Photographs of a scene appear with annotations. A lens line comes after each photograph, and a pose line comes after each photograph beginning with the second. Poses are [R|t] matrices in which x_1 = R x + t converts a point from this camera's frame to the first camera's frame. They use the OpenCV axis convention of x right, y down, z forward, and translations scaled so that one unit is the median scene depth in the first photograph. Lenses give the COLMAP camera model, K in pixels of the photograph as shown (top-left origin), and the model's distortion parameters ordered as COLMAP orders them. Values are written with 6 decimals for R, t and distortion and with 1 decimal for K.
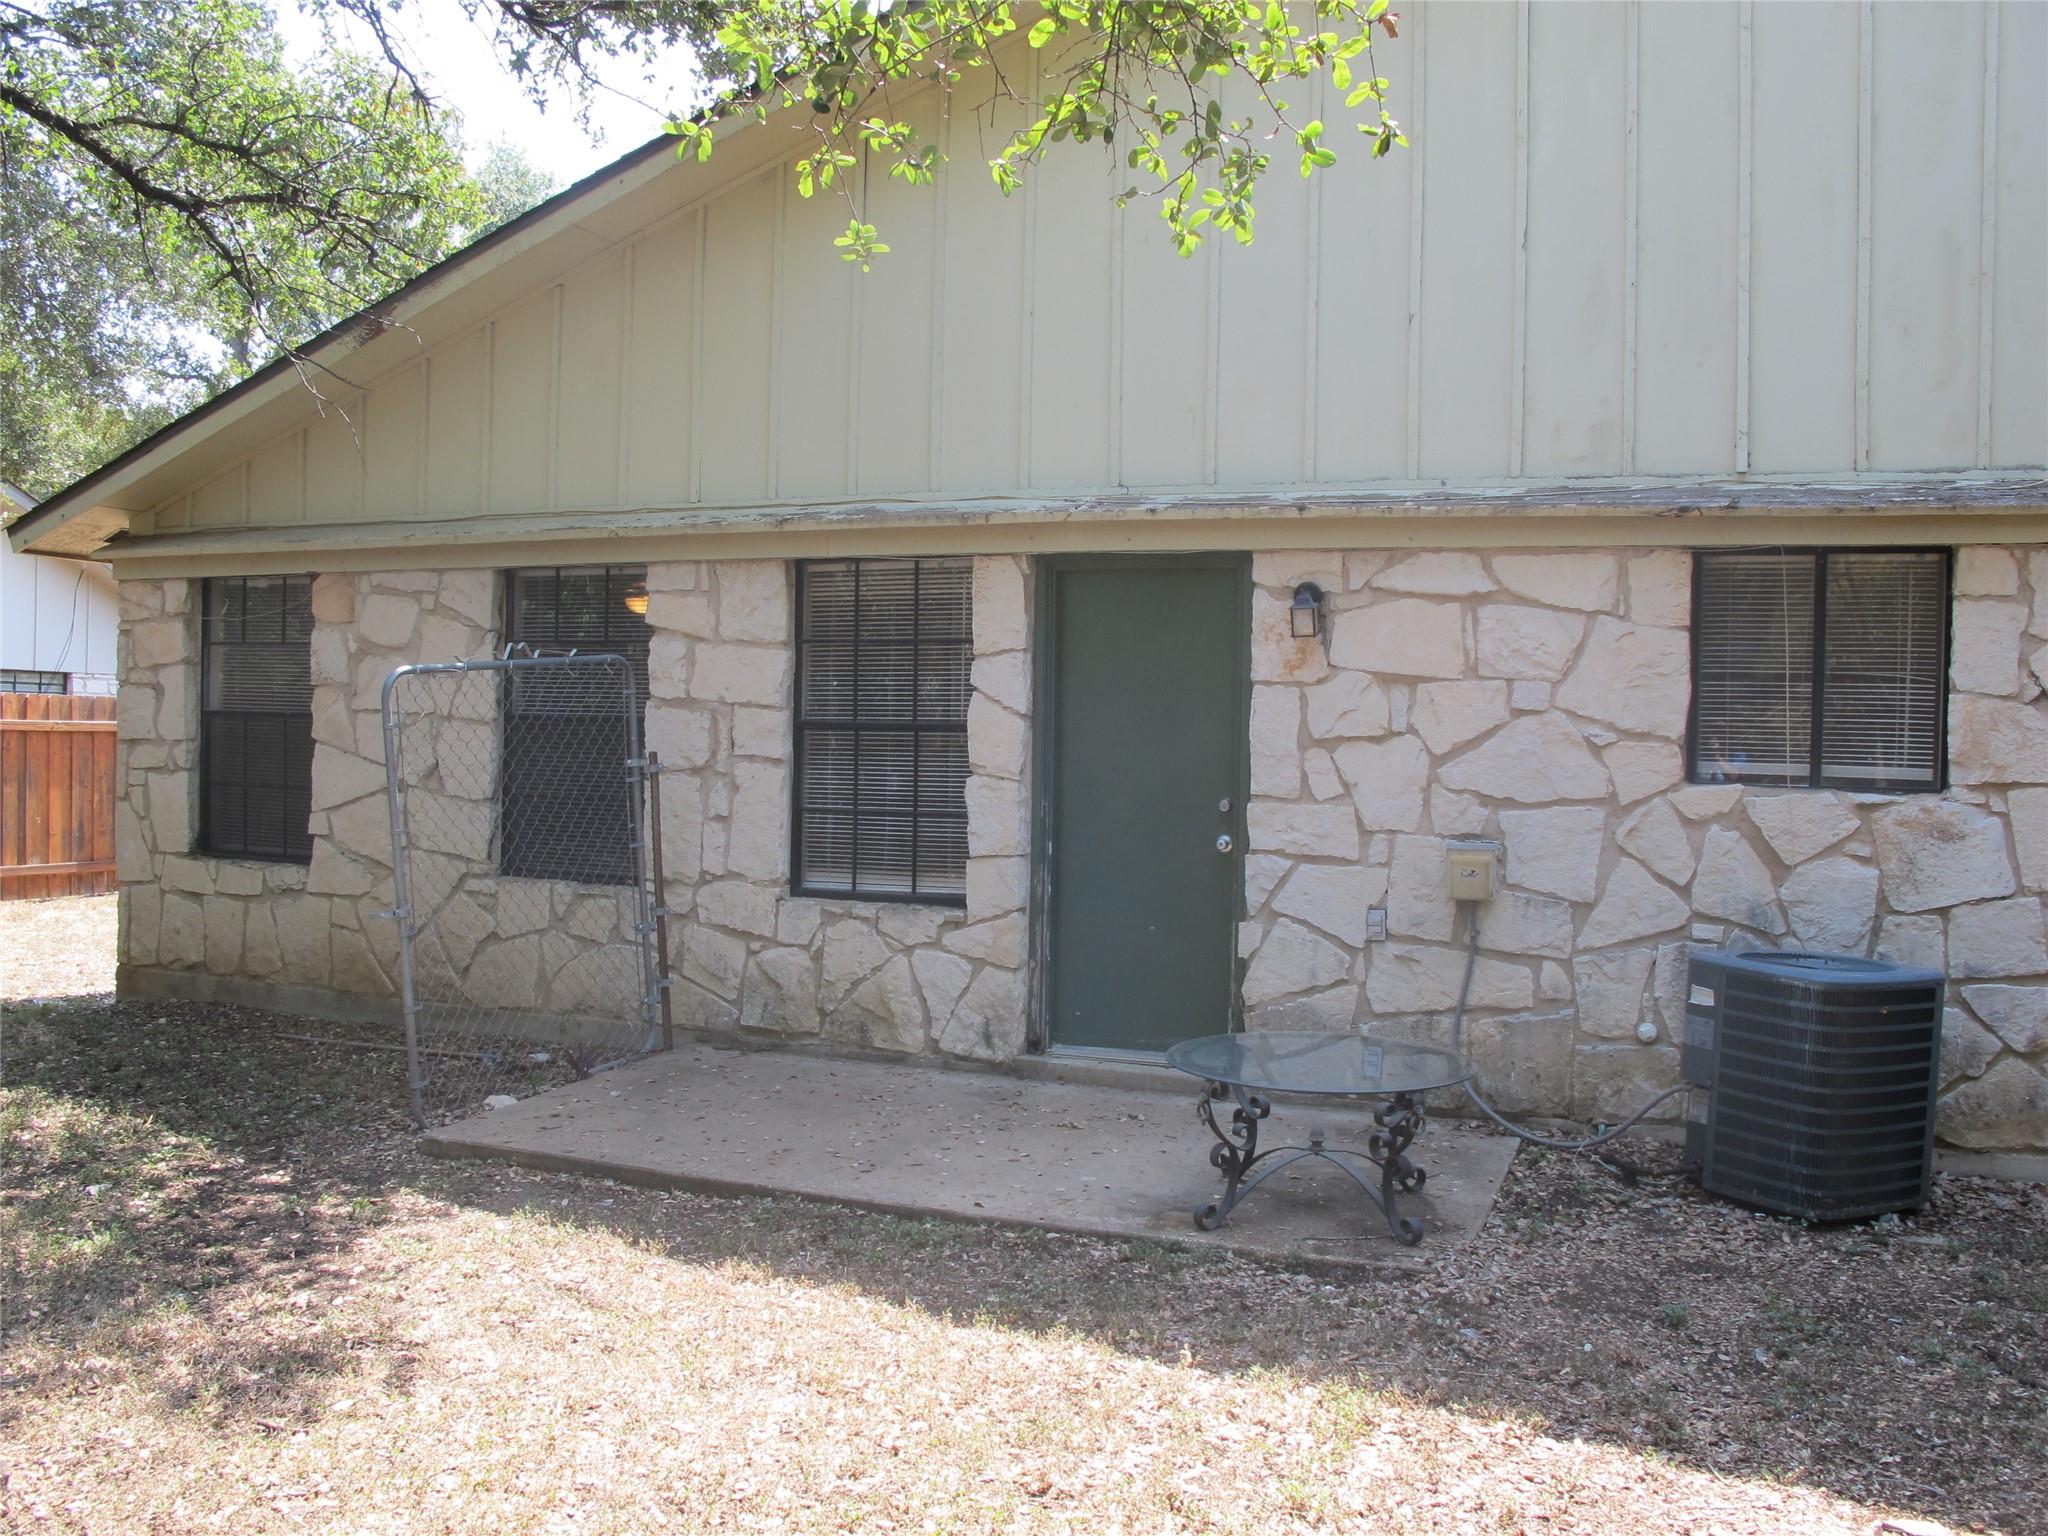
lens RADIAL K [[1731.7, 0, 1041.0], [0, 1731.7, 769.1], [0, 0, 1]] dist [-0.143695, 0.103223]
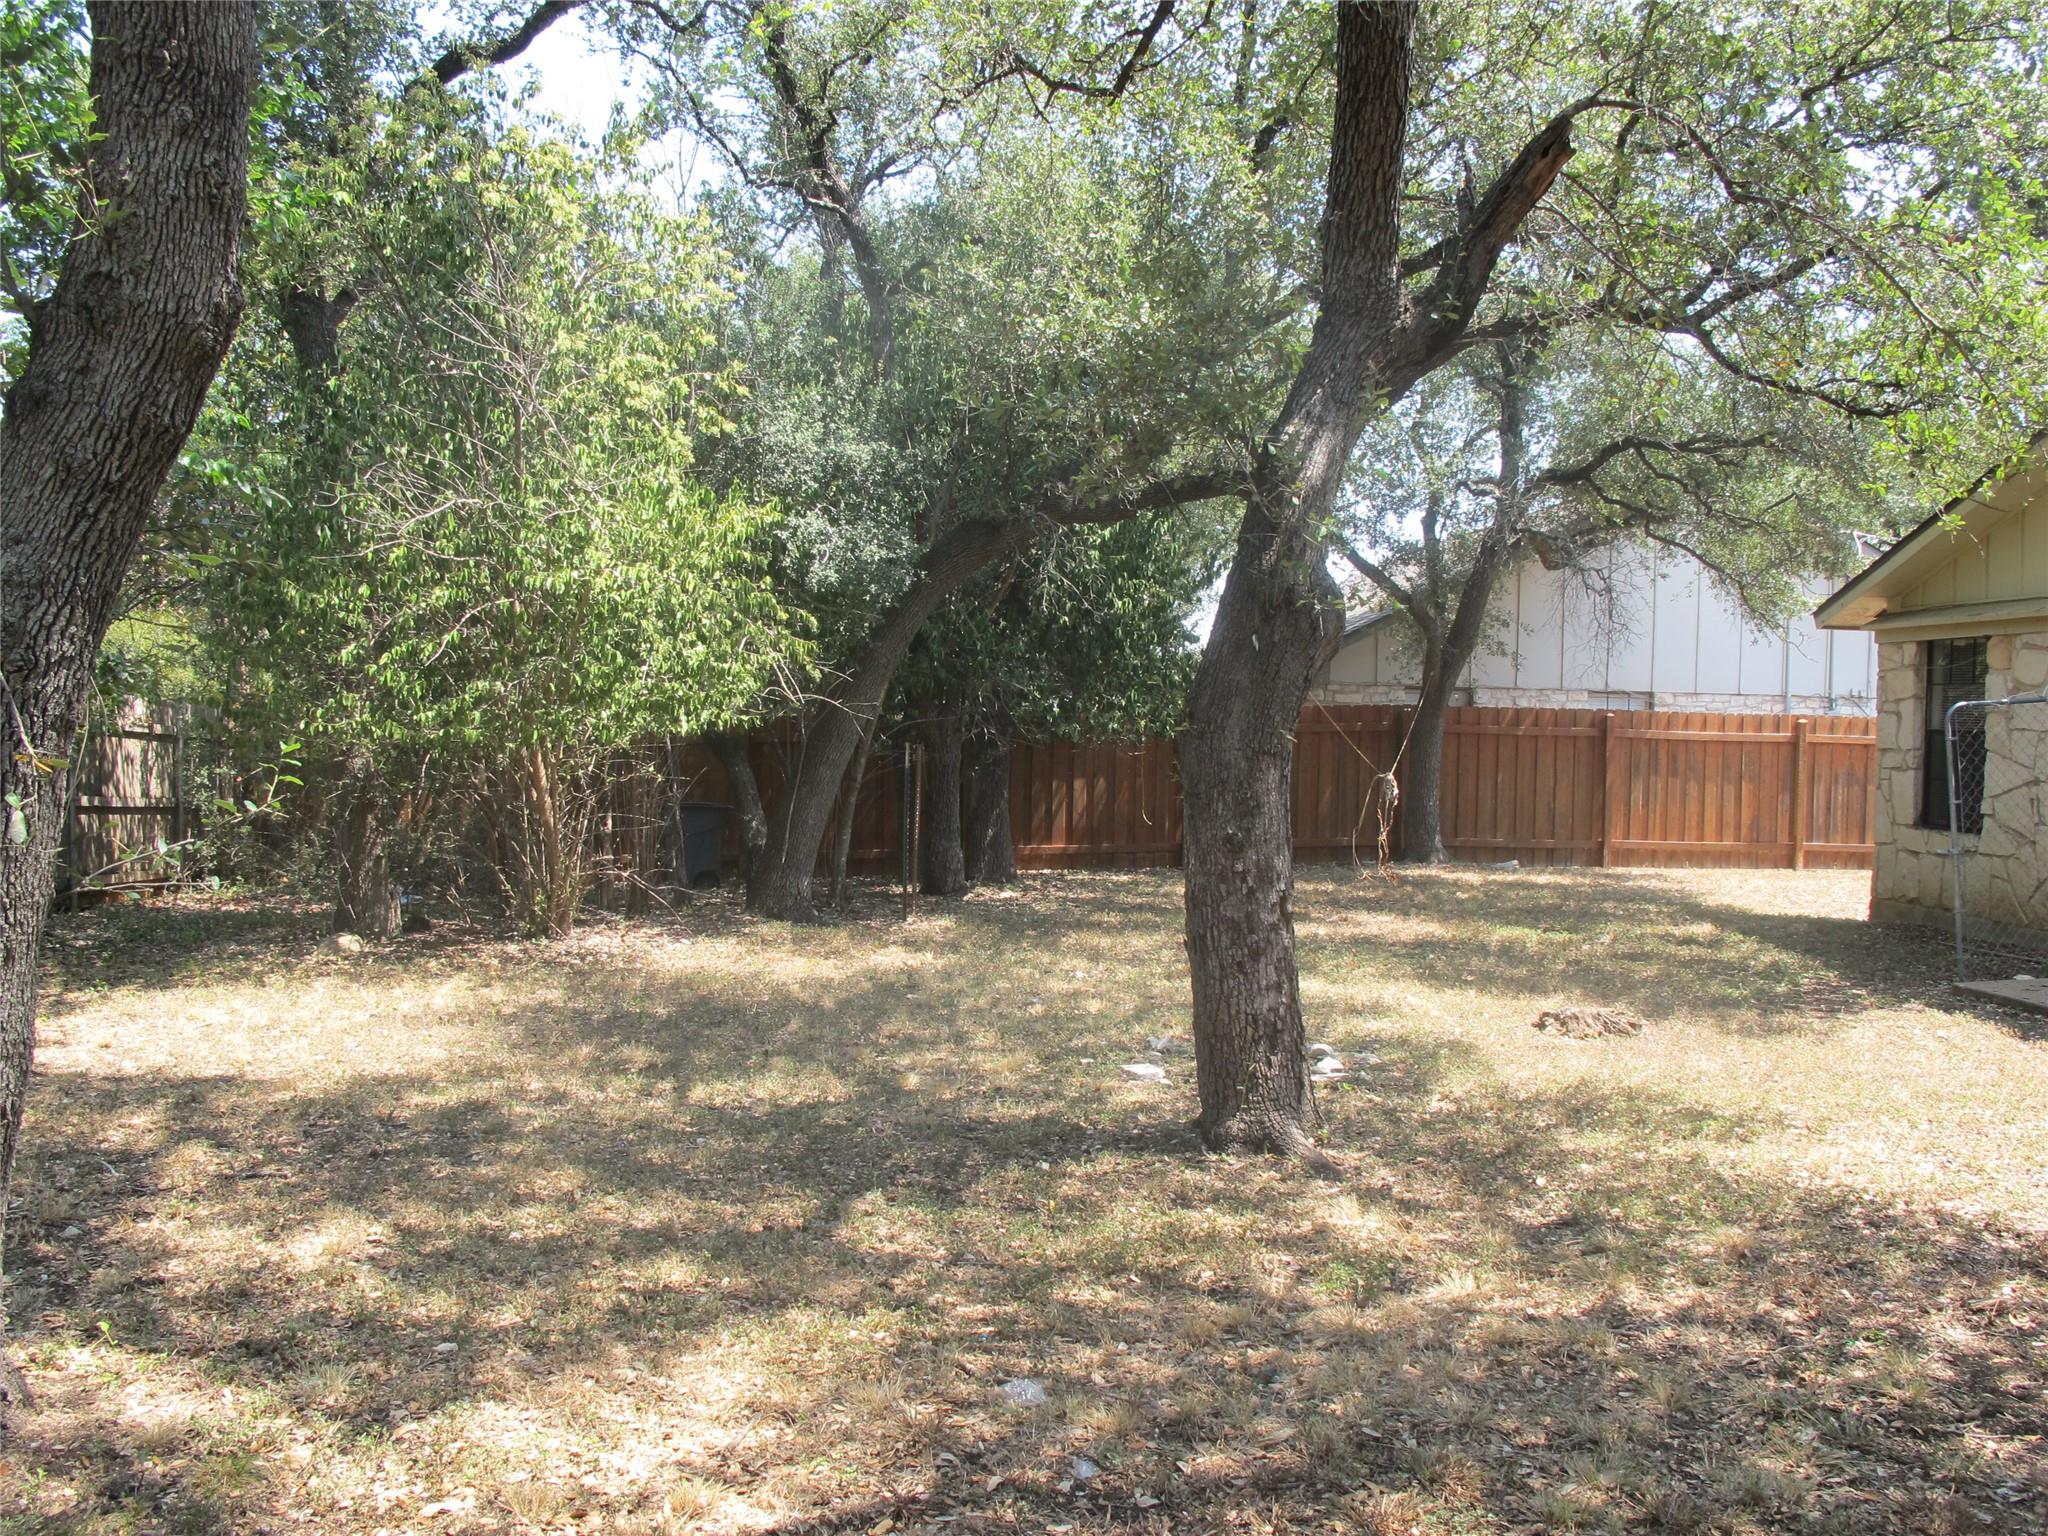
lens RADIAL K [[1731.7, 0, 1027.8], [0, 1731.7, 767.4], [0, 0, 1]] dist [-0.143695, 0.103223]
pose [[0.457696, 0.017517, -0.888936, 0.557741], [-0.033488, 0.999436, 0.002452, 0.026593], [0.888478, 0.028646, 0.458025, -0.470114]]
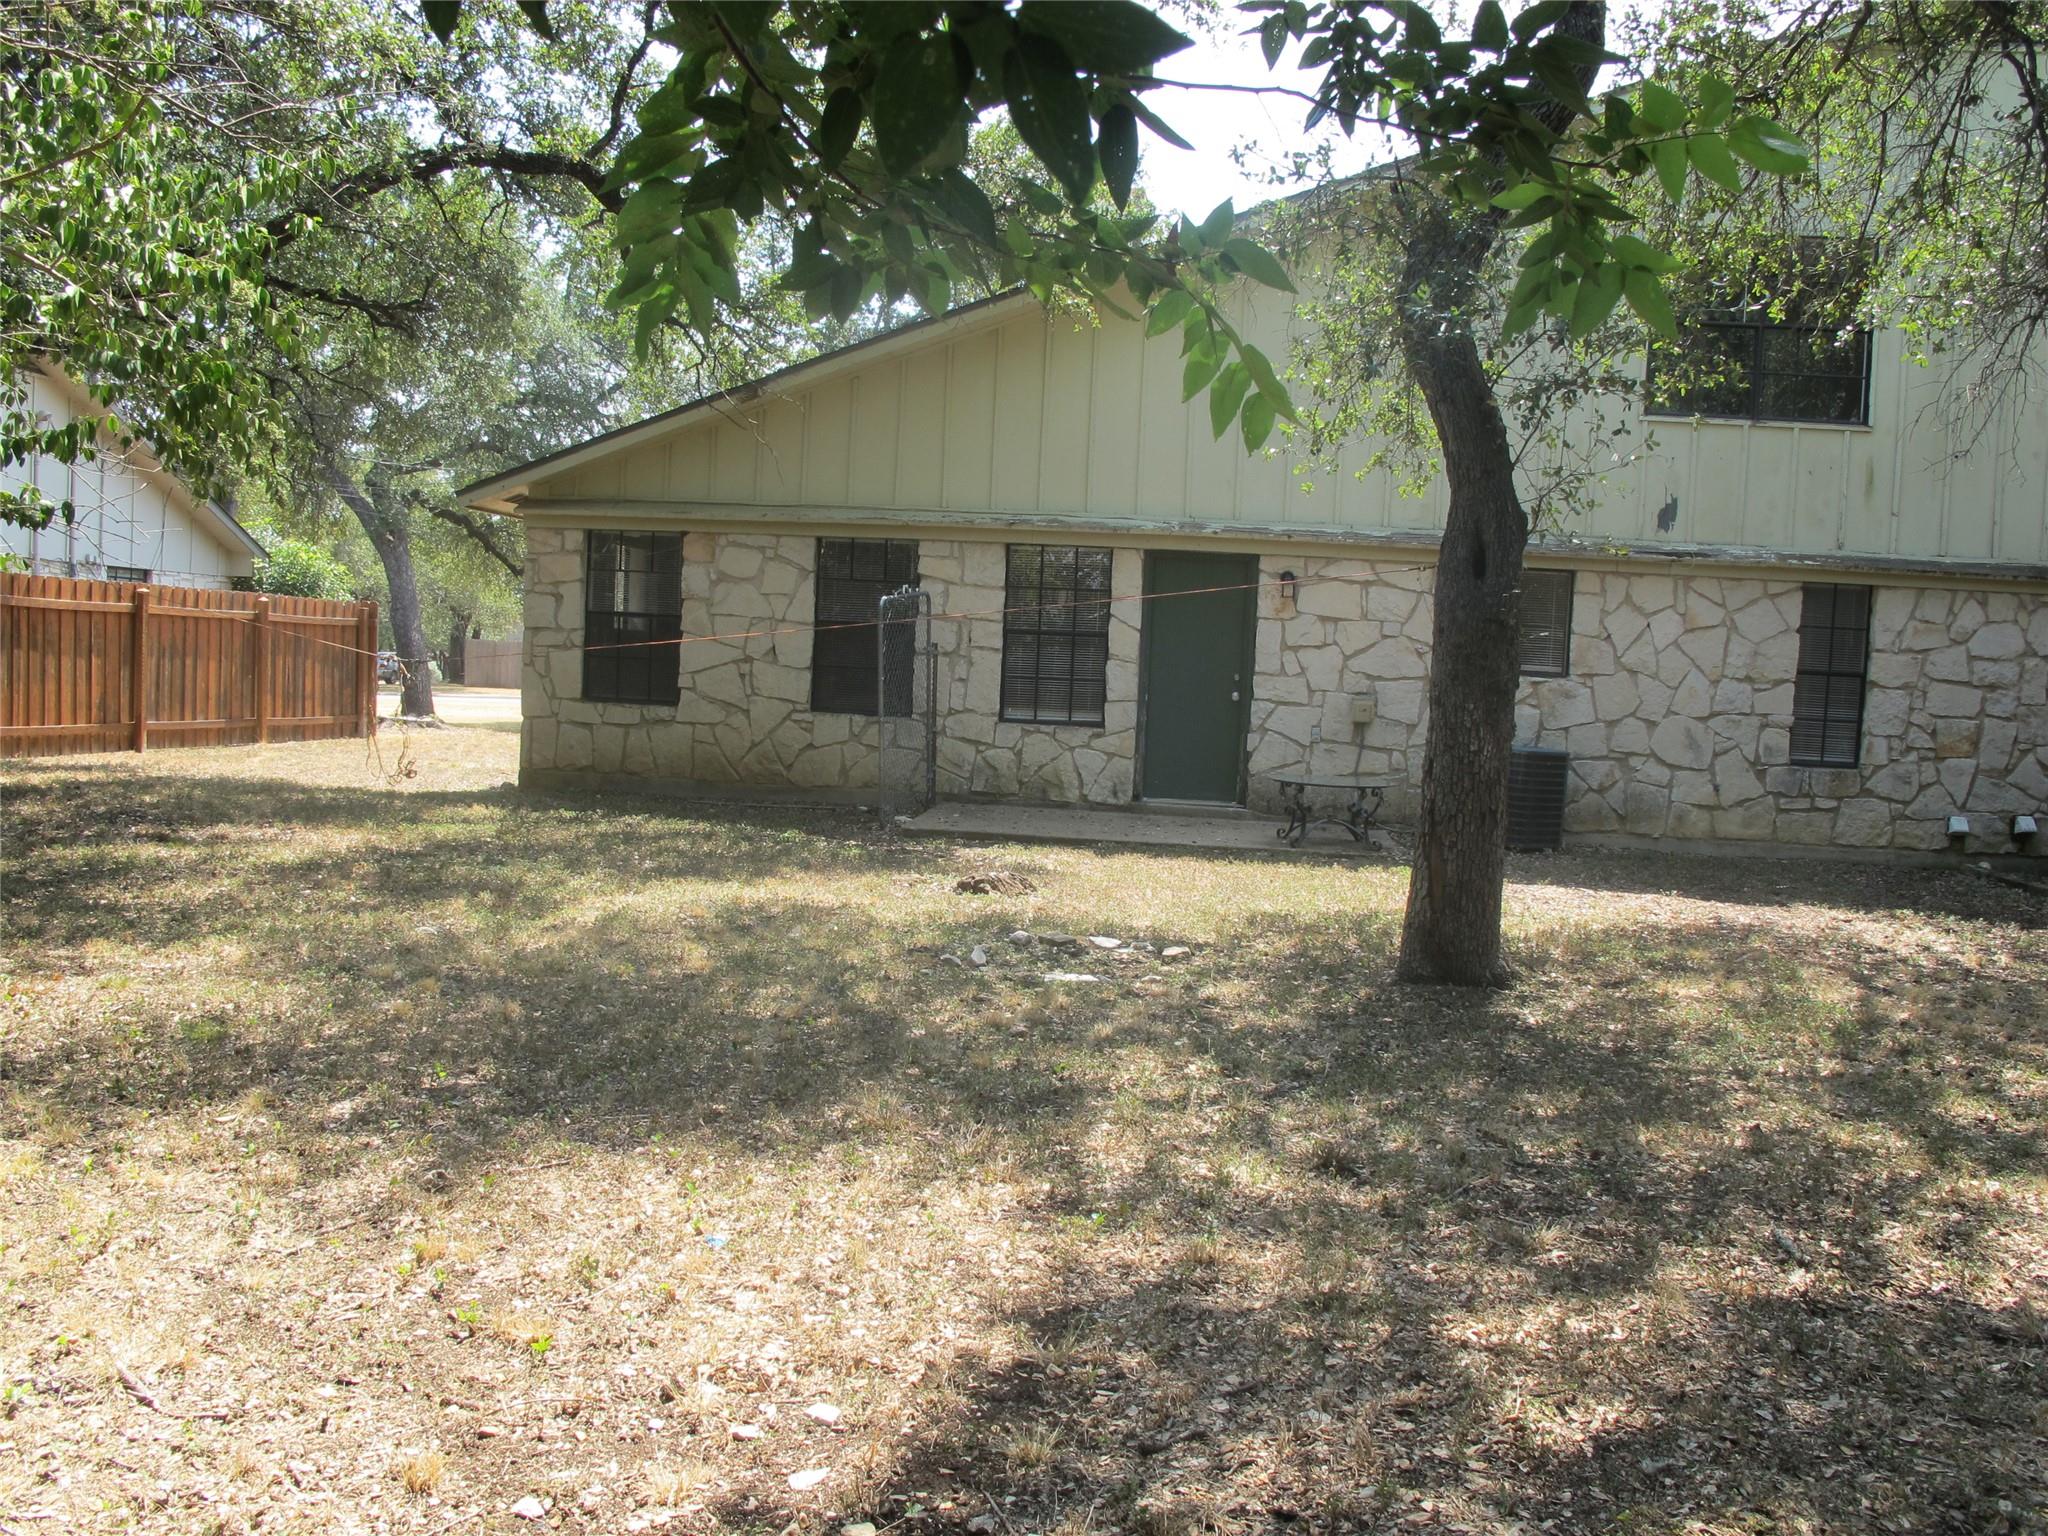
lens RADIAL K [[1731.7, 0, 1020.5], [0, 1731.7, 768.7], [0, 0, 1]] dist [-0.143695, 0.103223]
pose [[0.966320, 0.010381, 0.257134, -0.634132], [-0.022501, 0.998768, 0.044235, 0.042182], [-0.256358, -0.048531, 0.965363, -0.866435]]
